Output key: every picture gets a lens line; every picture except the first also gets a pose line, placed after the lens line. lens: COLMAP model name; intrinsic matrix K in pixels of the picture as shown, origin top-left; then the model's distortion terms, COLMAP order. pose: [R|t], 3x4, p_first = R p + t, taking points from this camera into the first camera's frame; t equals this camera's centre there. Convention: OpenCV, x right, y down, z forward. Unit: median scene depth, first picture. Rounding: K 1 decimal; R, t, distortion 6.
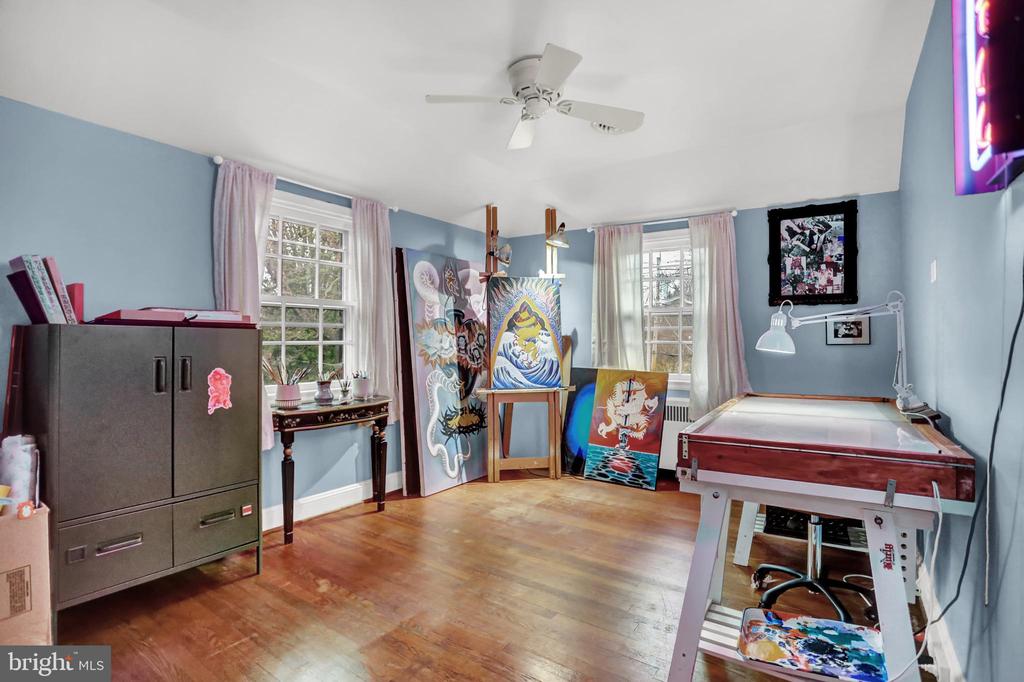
lens RADIAL K [[491.4, 0, 511.5], [0, 491.4, 339.3], [0, 0, 1]] dist [-0.032353, 0.000783]
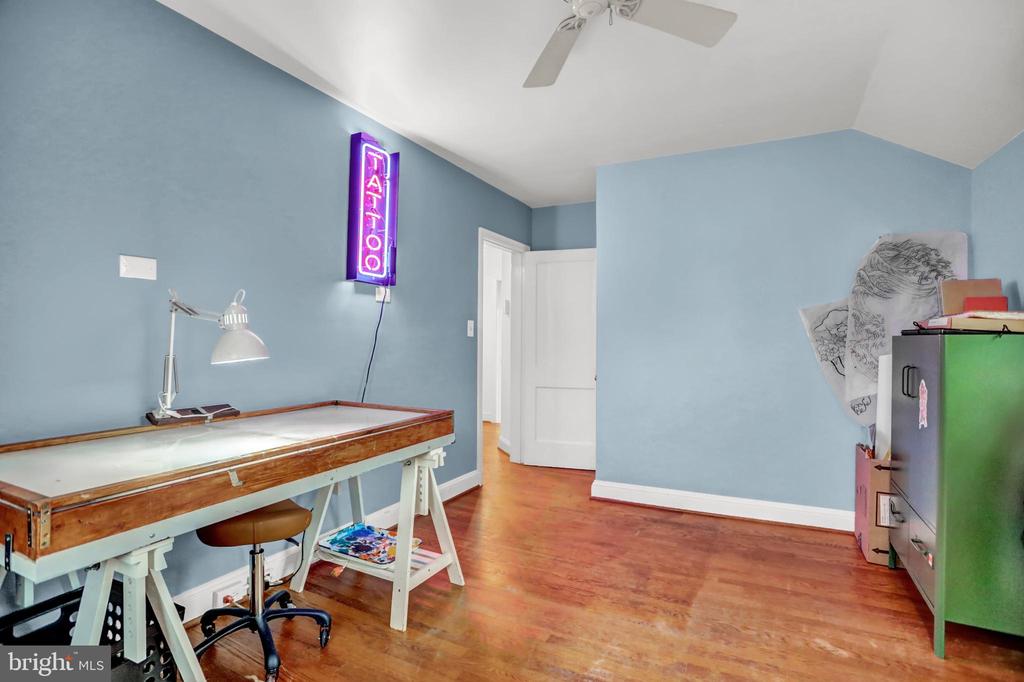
lens RADIAL K [[491.4, 0, 514.4], [0, 491.4, 338.4], [0, 0, 1]] dist [-0.032353, 0.000783]
pose [[-0.991874, -0.007518, -0.127004, 0.327349], [-0.006856, 0.999961, -0.005649, -0.008767], [0.127042, -0.004733, -0.991886, 2.274040]]
